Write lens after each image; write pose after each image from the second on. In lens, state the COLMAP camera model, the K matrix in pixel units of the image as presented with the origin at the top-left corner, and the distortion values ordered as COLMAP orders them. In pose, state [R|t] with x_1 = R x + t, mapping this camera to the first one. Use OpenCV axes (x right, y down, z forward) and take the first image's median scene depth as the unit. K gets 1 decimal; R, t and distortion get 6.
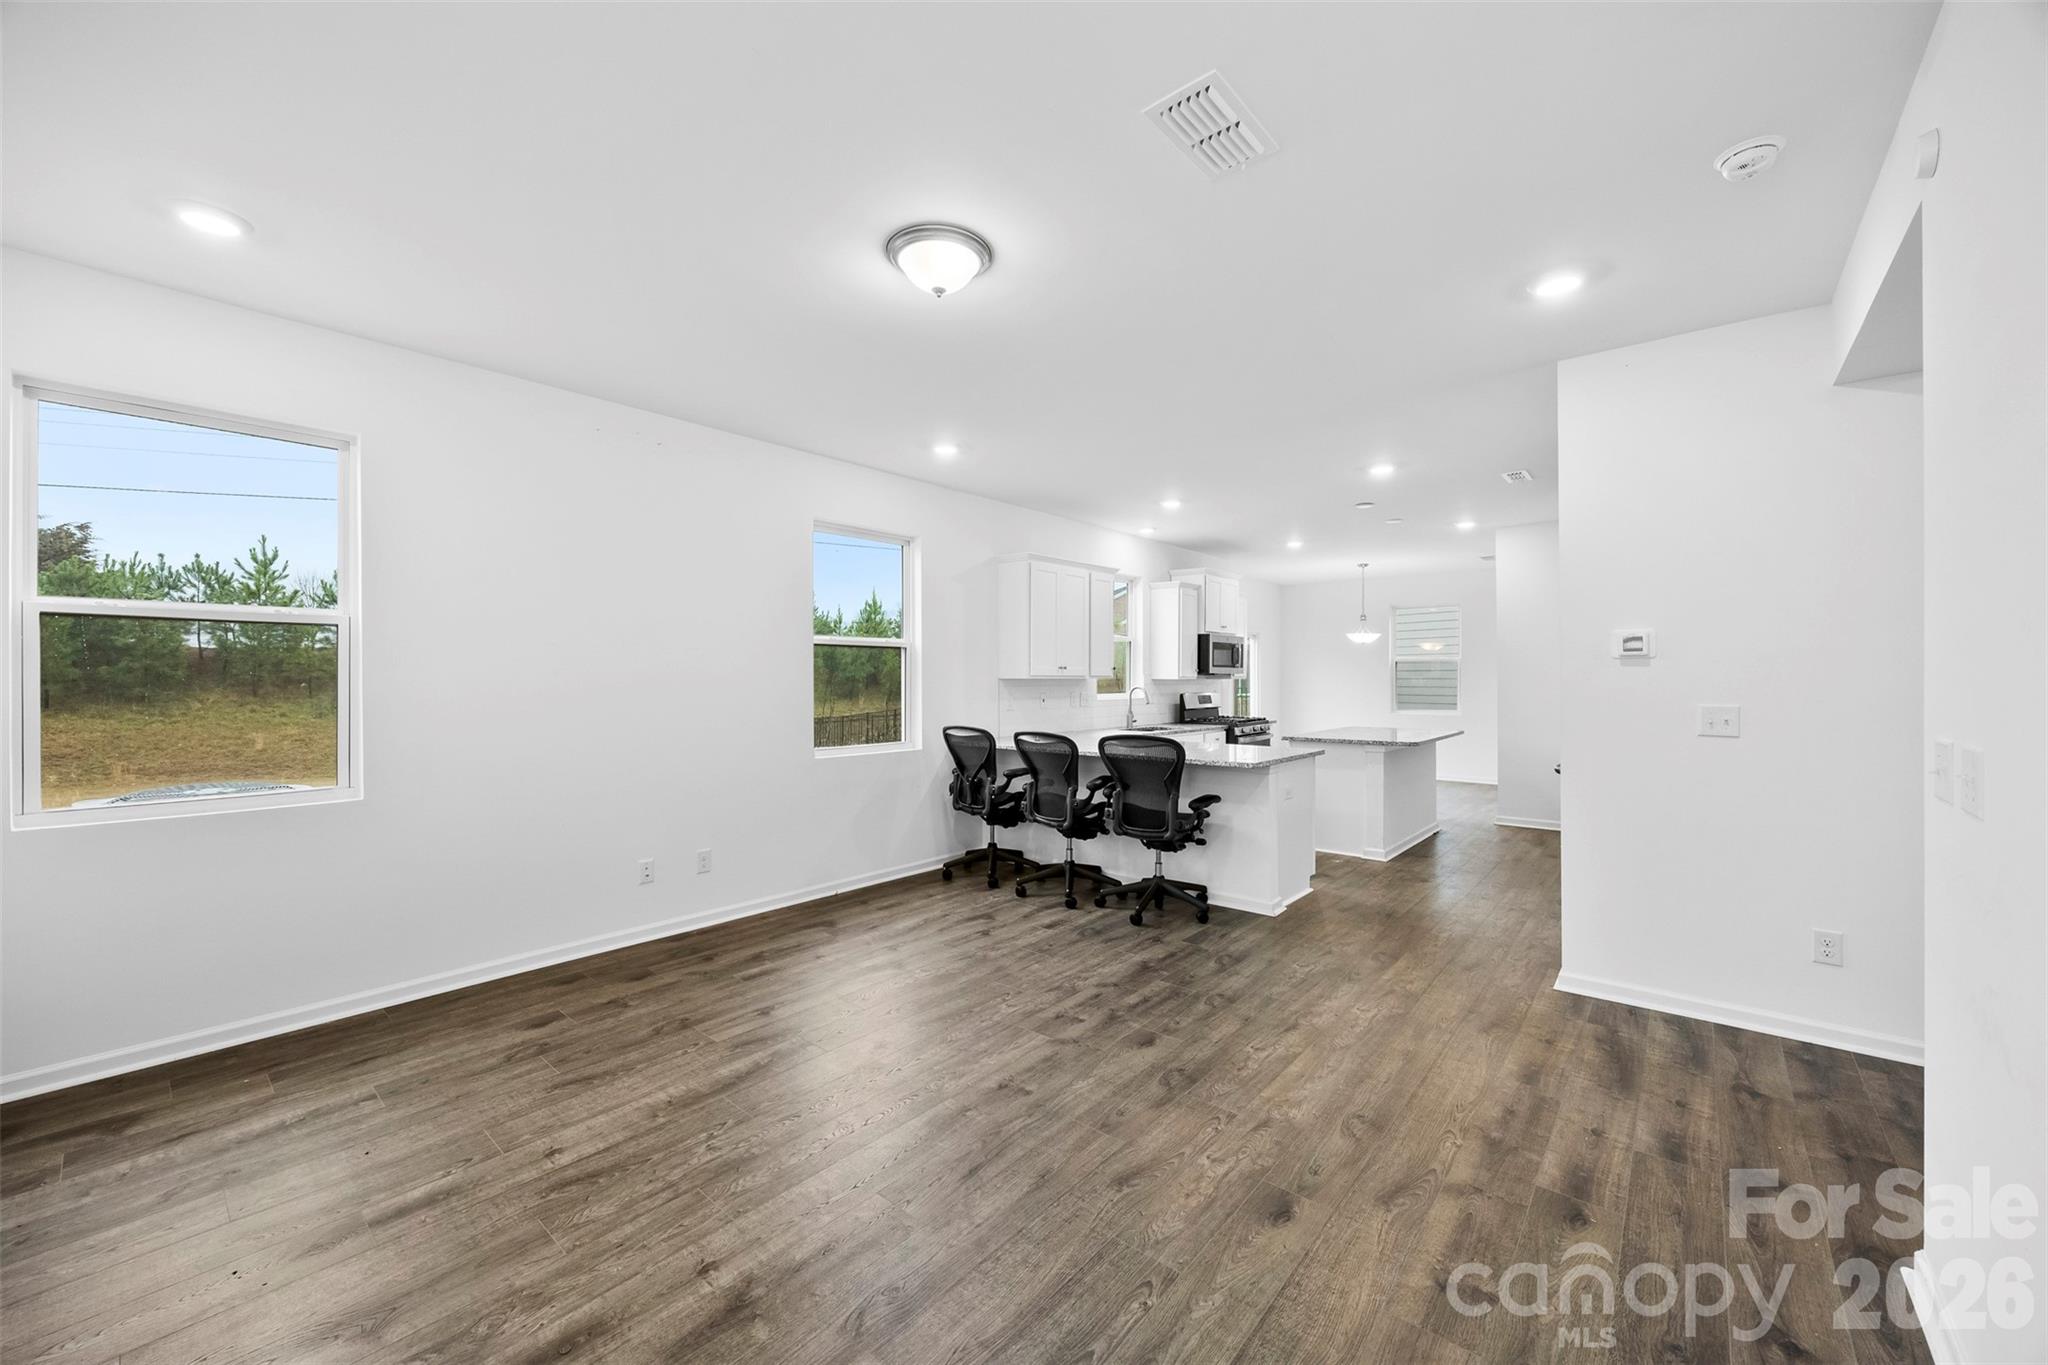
lens RADIAL K [[789.5, 0, 1026.2], [0, 789.5, 675.6], [0, 0, 1]] dist [-0.015544, 0.000627]
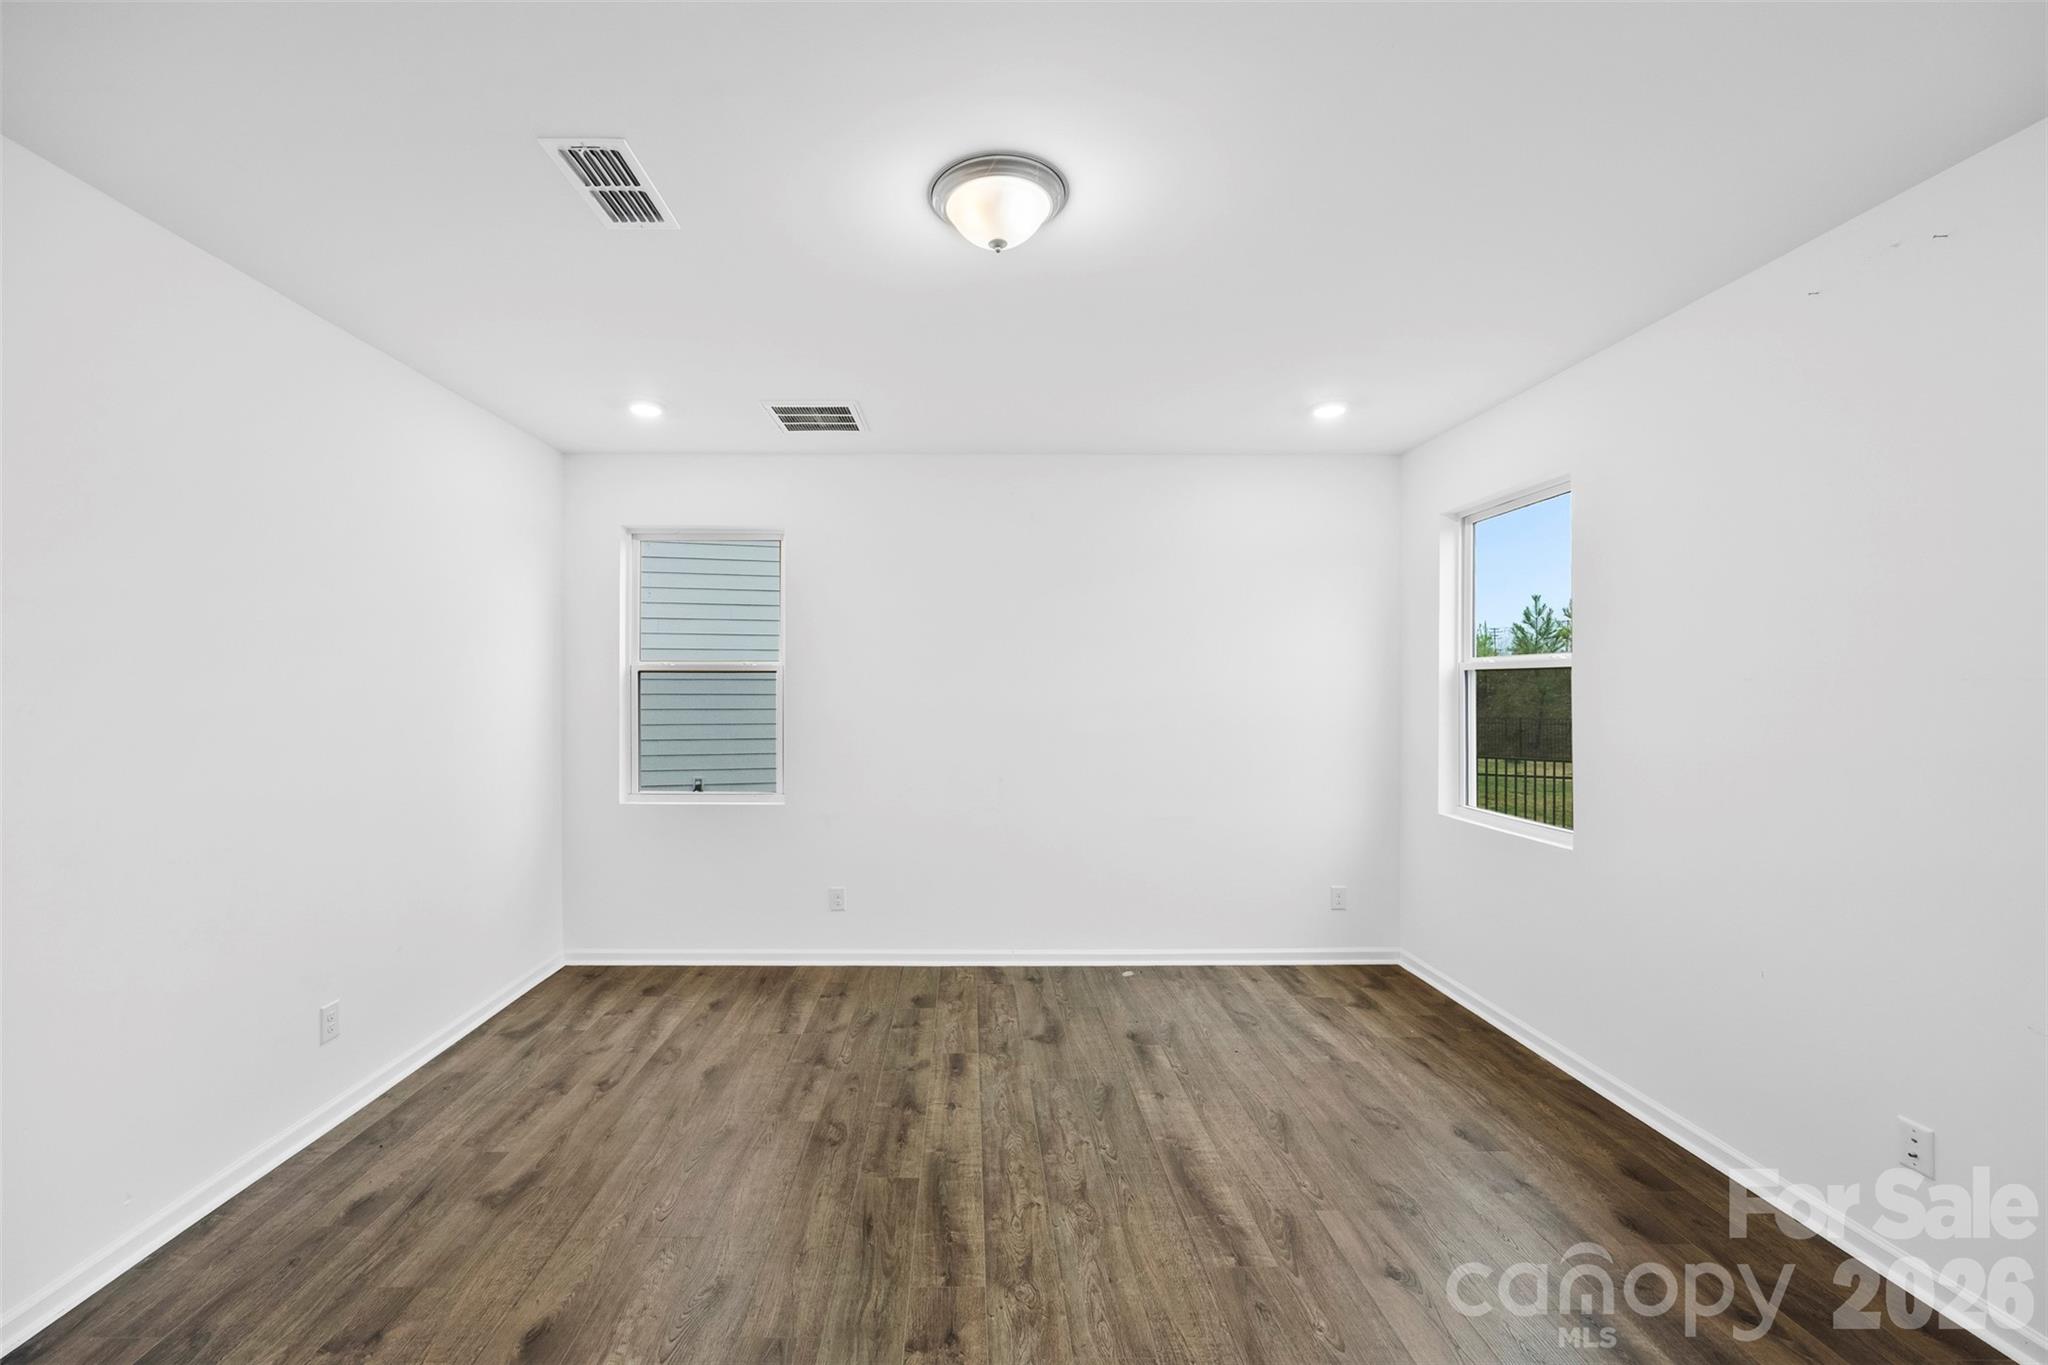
lens RADIAL K [[789.5, 0, 1021.3], [0, 789.5, 686.3], [0, 0, 1]] dist [-0.015544, 0.000627]
pose [[-0.721660, -0.001652, -0.692246, 0.453805], [-0.001363, 0.999999, -0.000965, -0.071886], [0.692247, 0.000247, -0.721661, 1.705580]]
